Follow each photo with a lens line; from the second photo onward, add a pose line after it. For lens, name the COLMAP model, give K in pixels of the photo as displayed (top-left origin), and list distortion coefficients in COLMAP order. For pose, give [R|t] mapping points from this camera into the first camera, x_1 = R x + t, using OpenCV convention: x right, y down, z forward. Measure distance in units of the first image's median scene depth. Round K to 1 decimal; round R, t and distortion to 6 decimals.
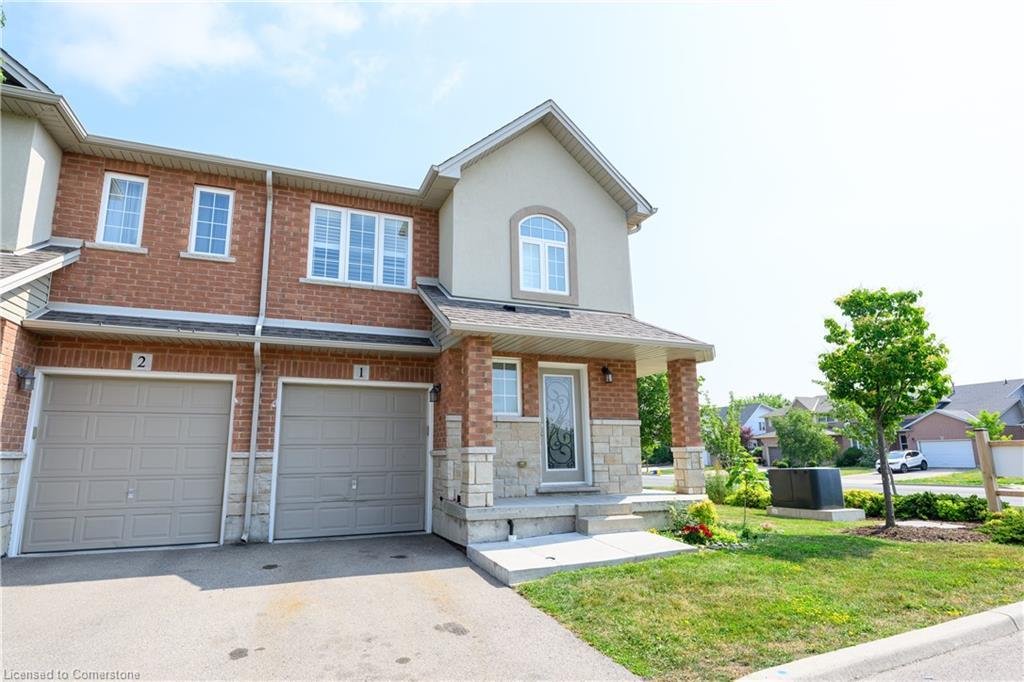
lens RADIAL K [[581.1, 0, 511.3], [0, 581.1, 333.0], [0, 0, 1]] dist [0.001579, -0.000339]
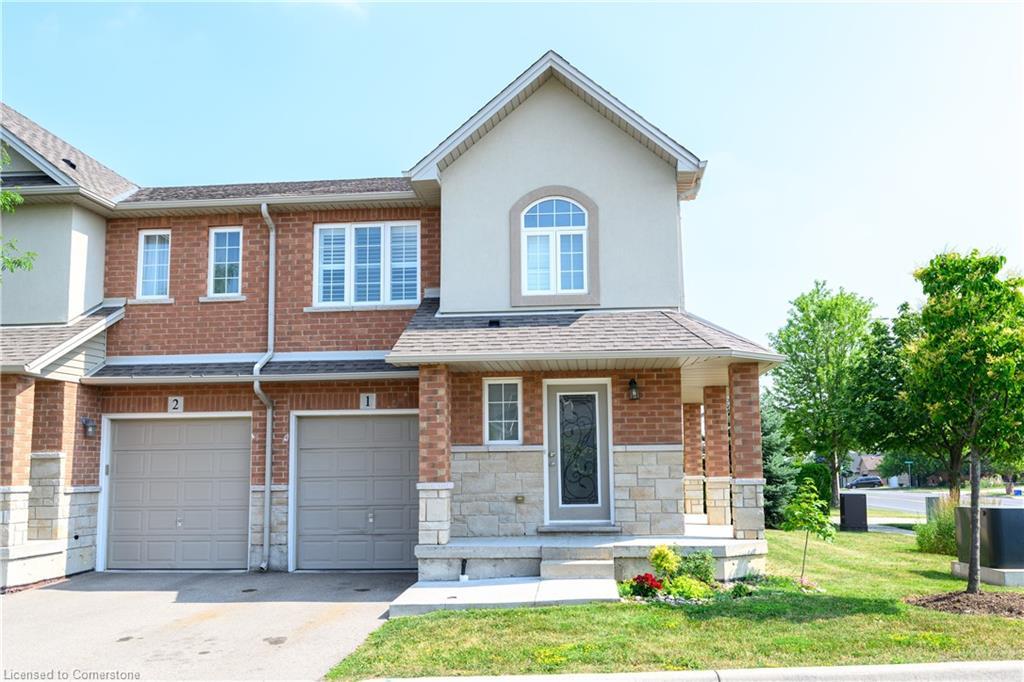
lens RADIAL K [[942.8, 0, 512.0], [0, 942.8, 341.0], [0, 0, 1]] dist [0.002457, 0.004524]
pose [[0.881212, -0.066545, -0.468015, 0.699471], [0.102368, 0.993413, 0.051497, -0.087733], [0.461505, -0.093290, 0.882219, -0.243904]]
